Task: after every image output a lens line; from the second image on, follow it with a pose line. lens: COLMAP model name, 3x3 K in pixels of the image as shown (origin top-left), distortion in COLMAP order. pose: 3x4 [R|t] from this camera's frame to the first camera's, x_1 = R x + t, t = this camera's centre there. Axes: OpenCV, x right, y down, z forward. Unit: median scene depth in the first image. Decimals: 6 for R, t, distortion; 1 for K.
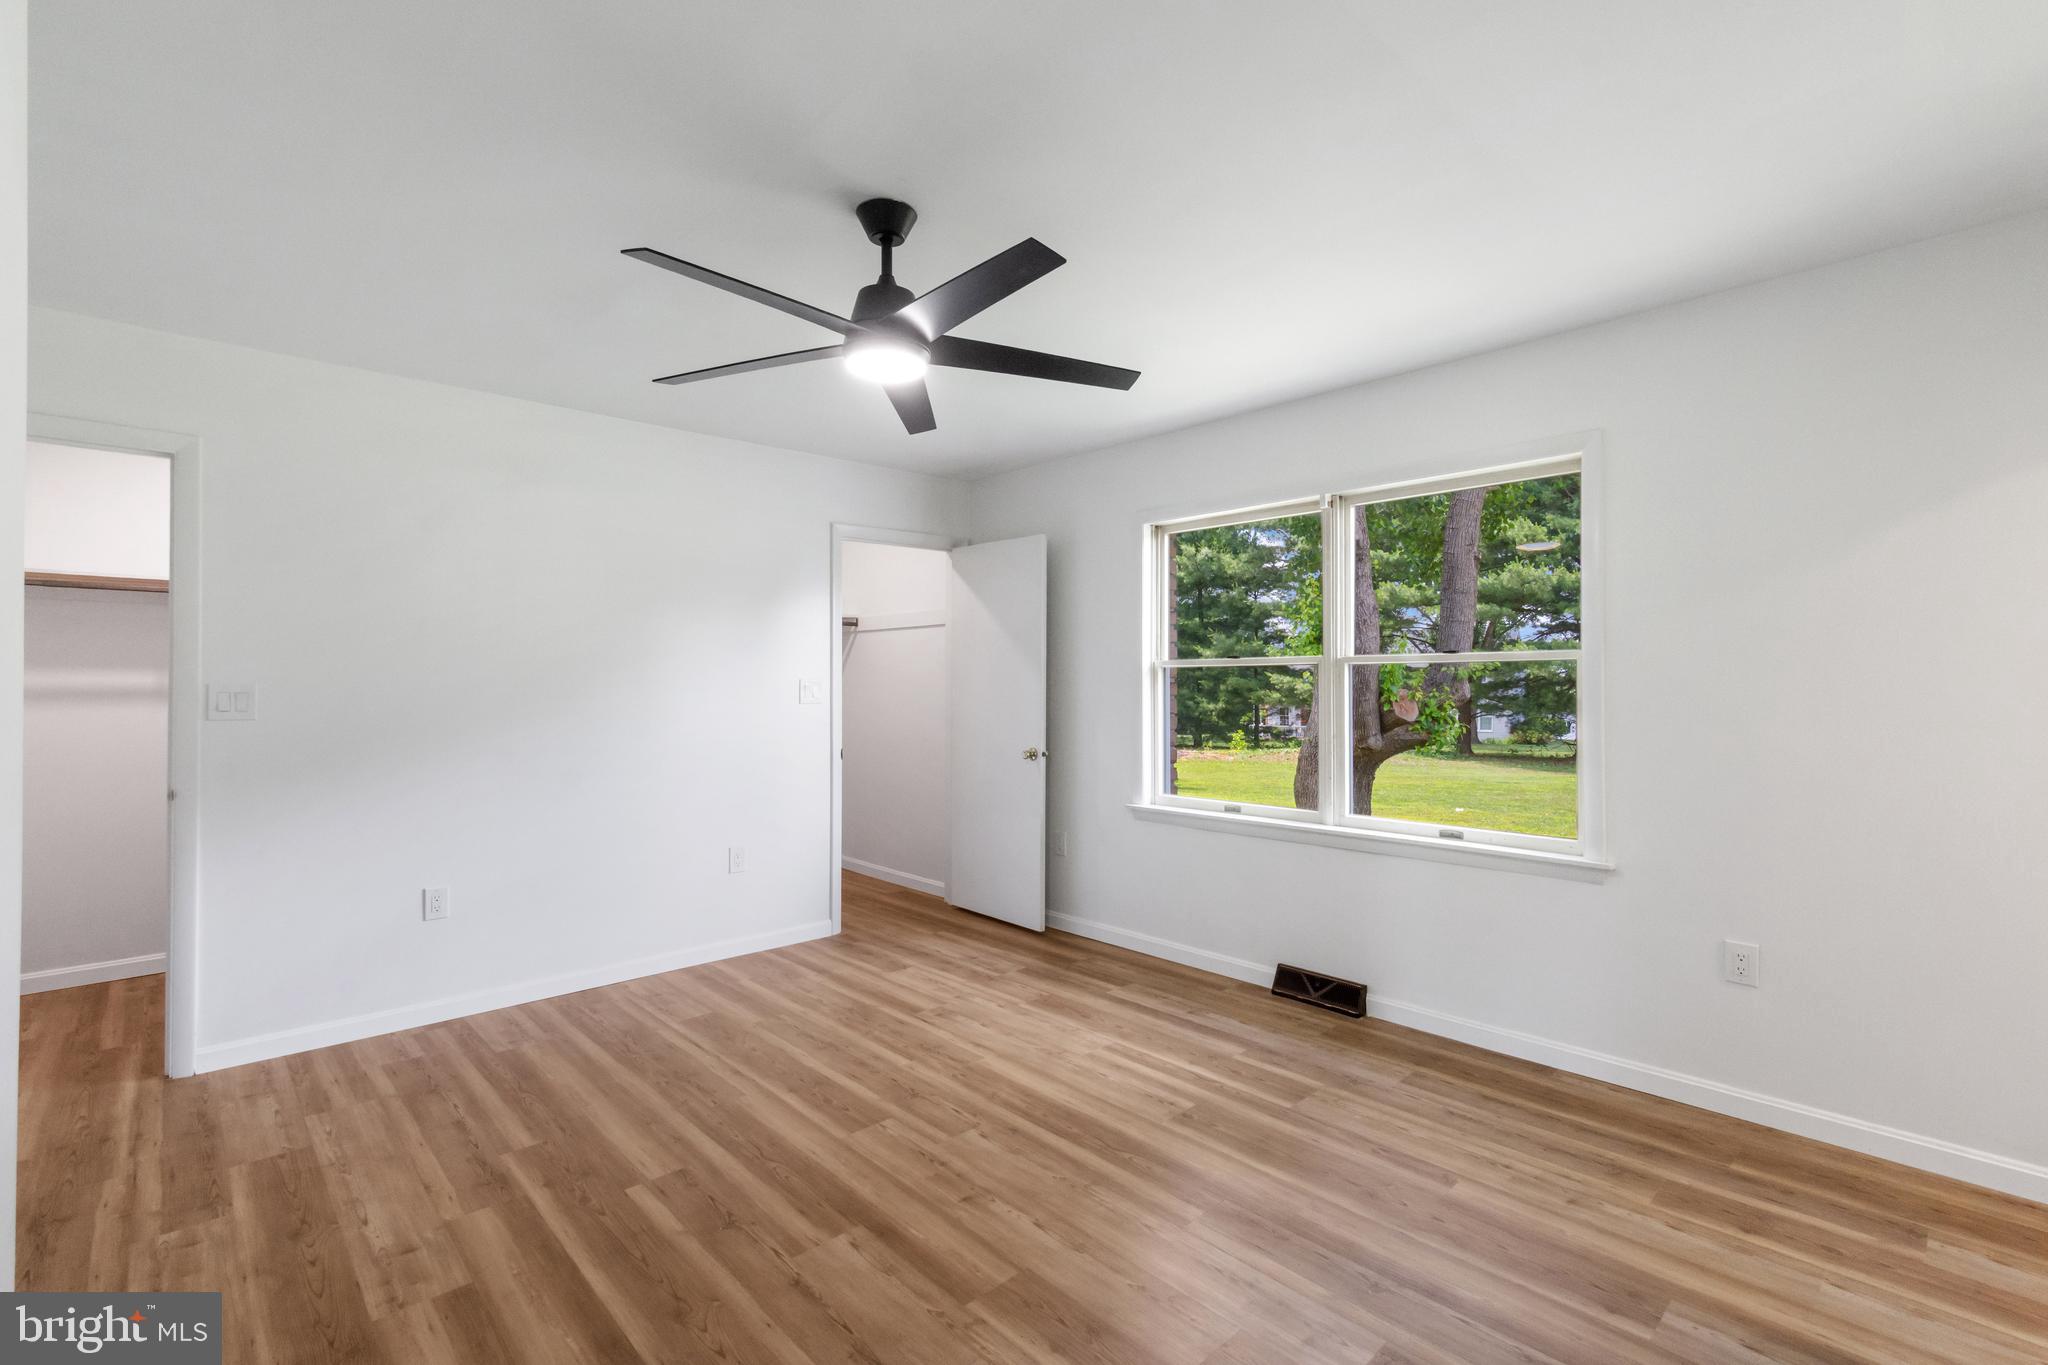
lens RADIAL K [[939.7, 0, 1033.3], [0, 939.7, 686.2], [0, 0, 1]] dist [0.015460, -0.000299]
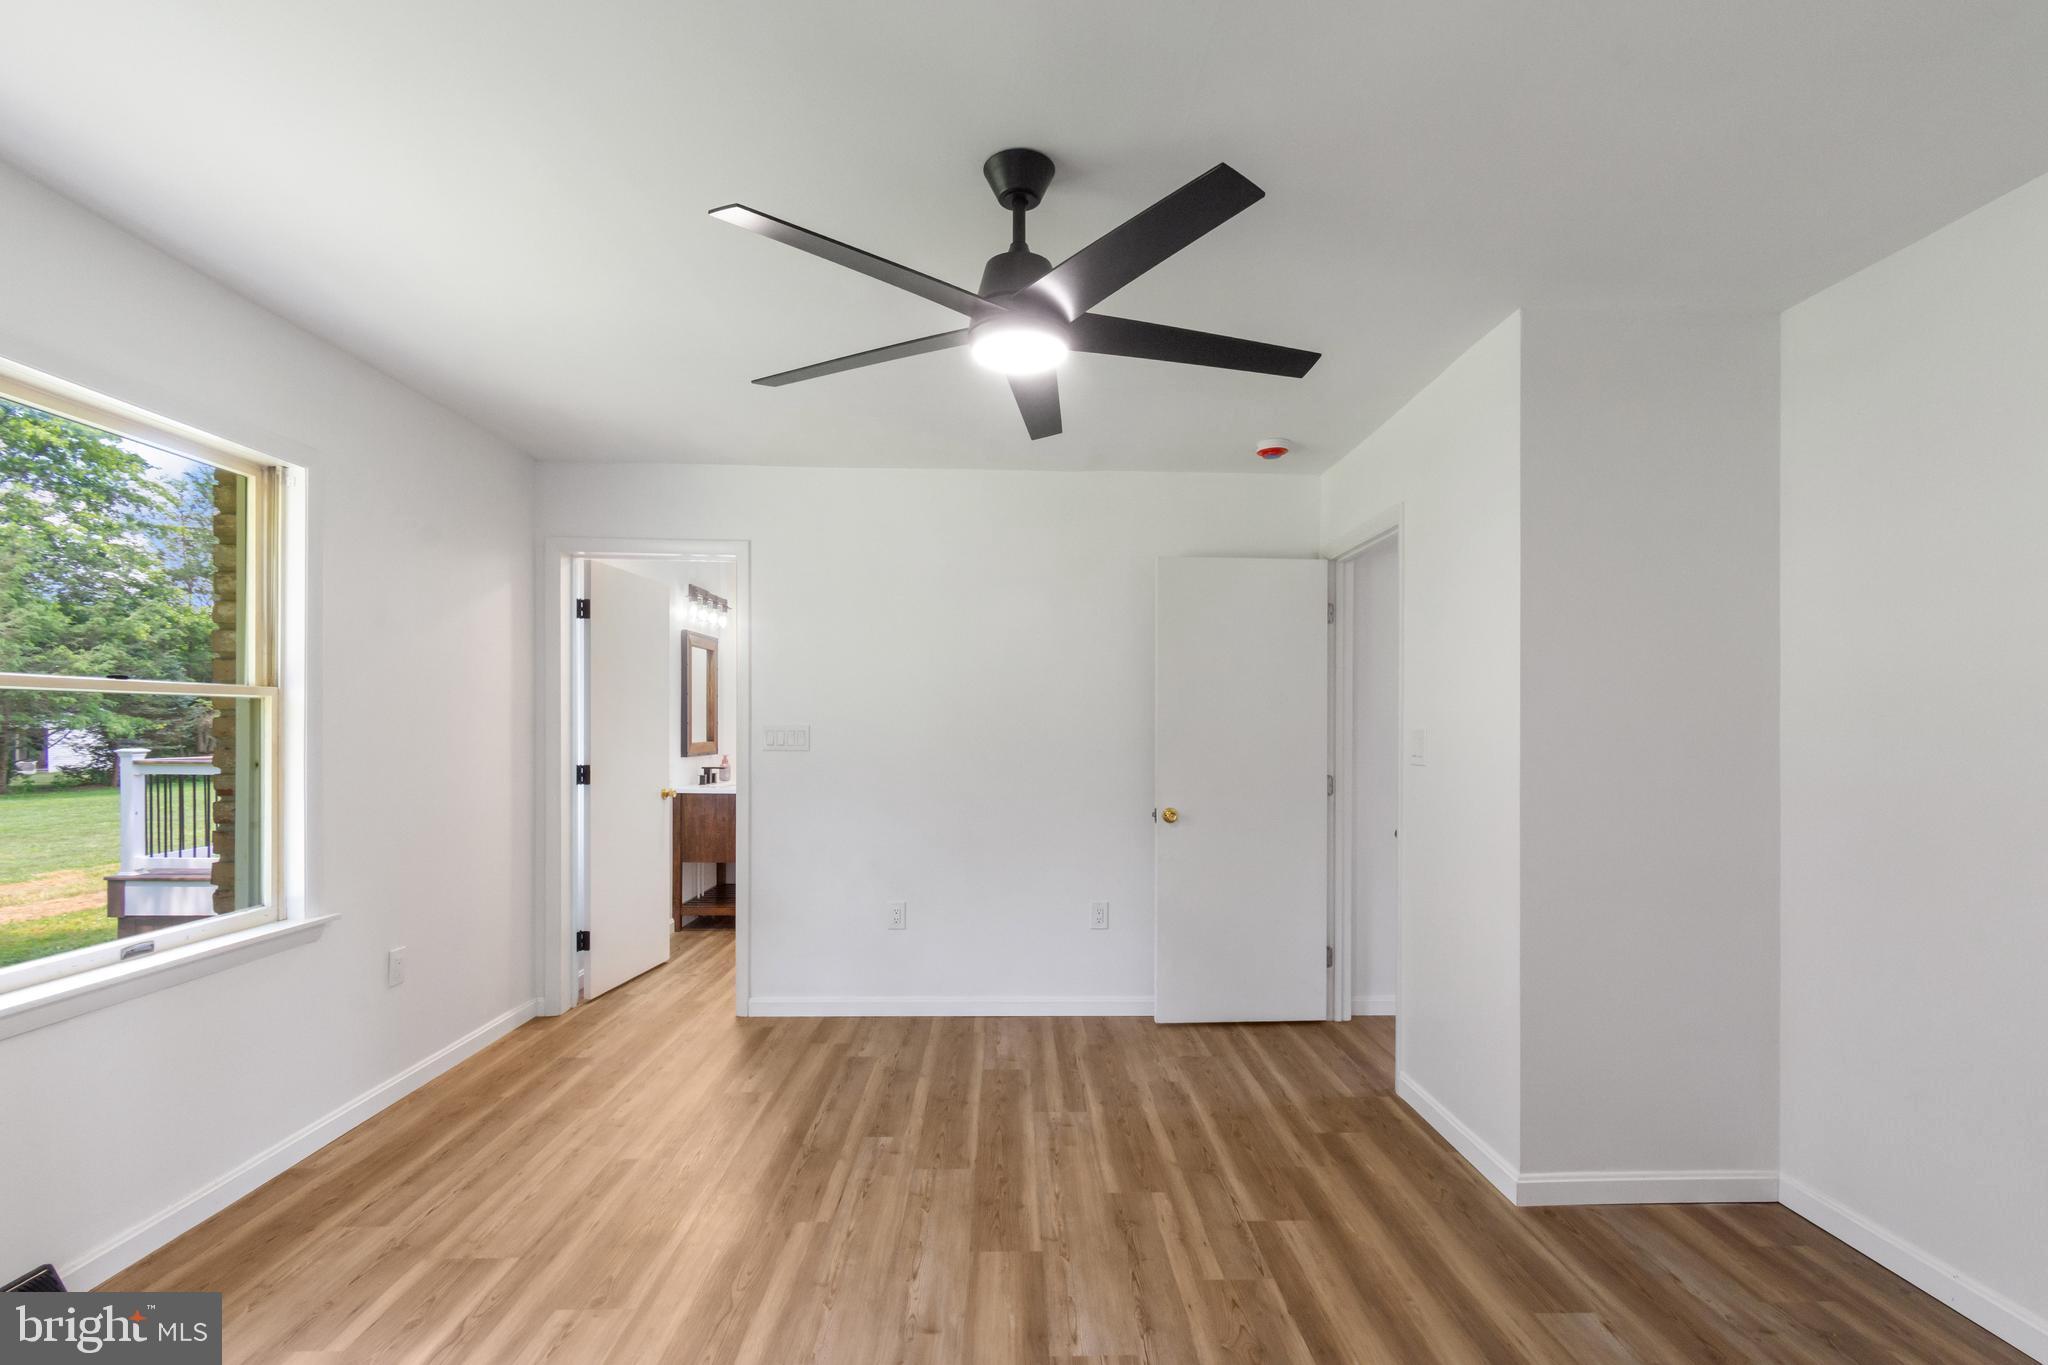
lens RADIAL K [[939.7, 0, 1032.4], [0, 939.7, 697.8], [0, 0, 1]] dist [0.015460, -0.000299]
pose [[-0.750130, 0.016067, 0.661095, -0.582446], [-0.005101, 0.999534, -0.030080, -0.006937], [-0.661271, -0.025936, -0.749699, 1.294583]]
